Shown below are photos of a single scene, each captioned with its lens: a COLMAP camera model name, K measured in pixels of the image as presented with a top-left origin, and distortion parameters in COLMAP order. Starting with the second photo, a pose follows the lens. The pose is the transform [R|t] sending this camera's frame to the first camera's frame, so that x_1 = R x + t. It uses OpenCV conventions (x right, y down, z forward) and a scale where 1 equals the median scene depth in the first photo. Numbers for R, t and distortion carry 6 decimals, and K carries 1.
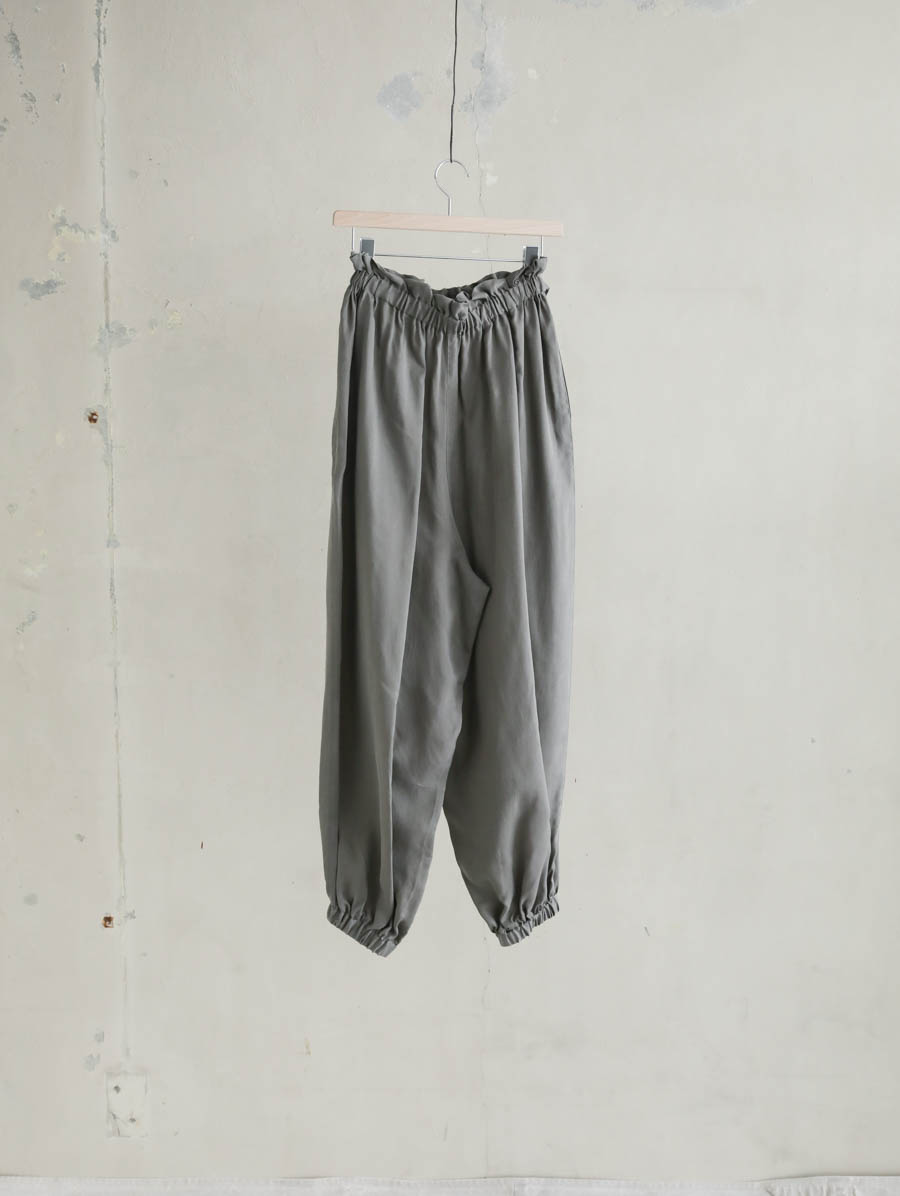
lens RADIAL K [[1659.2, 0, 450.0], [0, 1659.2, 602.1], [0, 0, 1]] dist [0.049214, 0.000000]
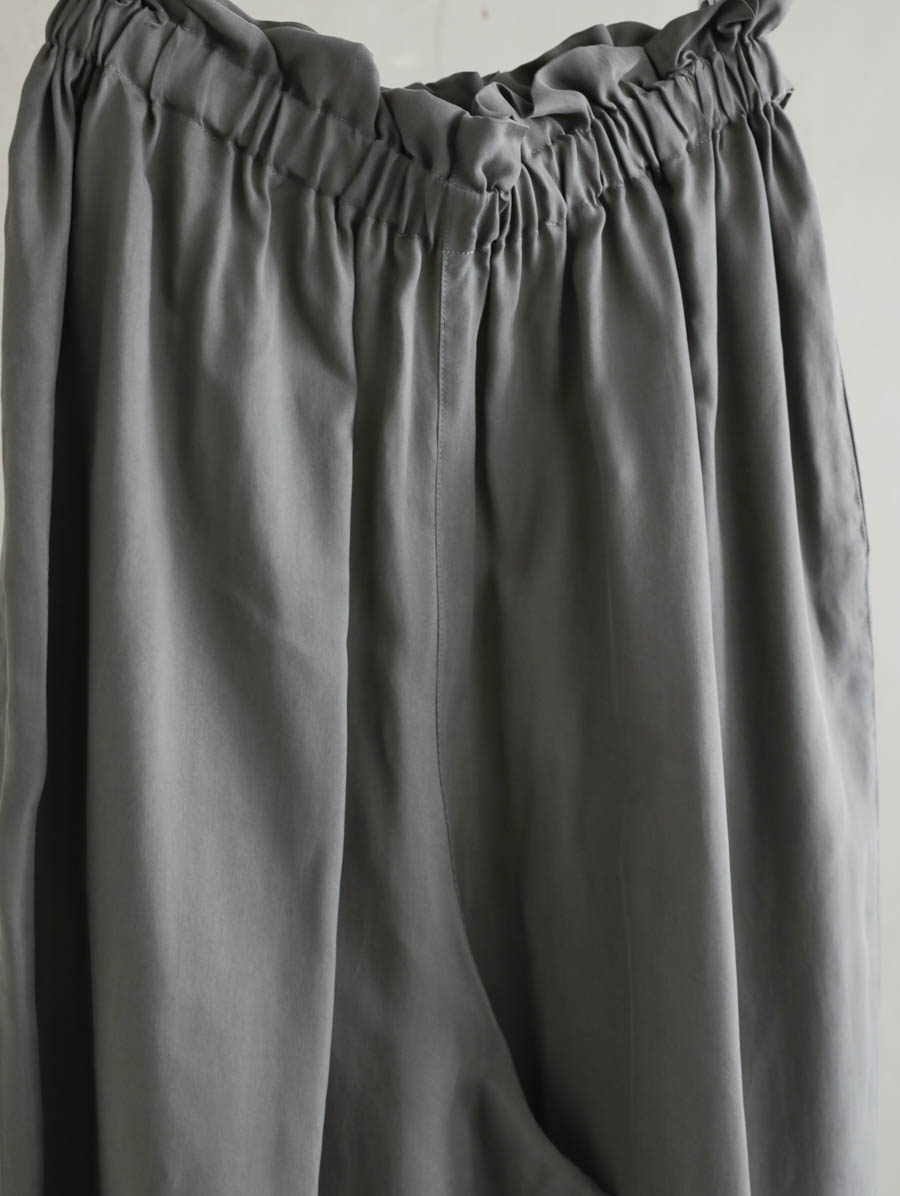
lens RADIAL K [[1659.2, 0, 450.9], [0, 1659.2, 599.8], [0, 0, 1]] dist [0.049214, 0.000000]
pose [[0.993917, -0.021836, 0.107947, -0.028447], [0.023978, 0.999540, -0.018584, -0.101288], [-0.107492, 0.021059, 0.993983, 0.737942]]
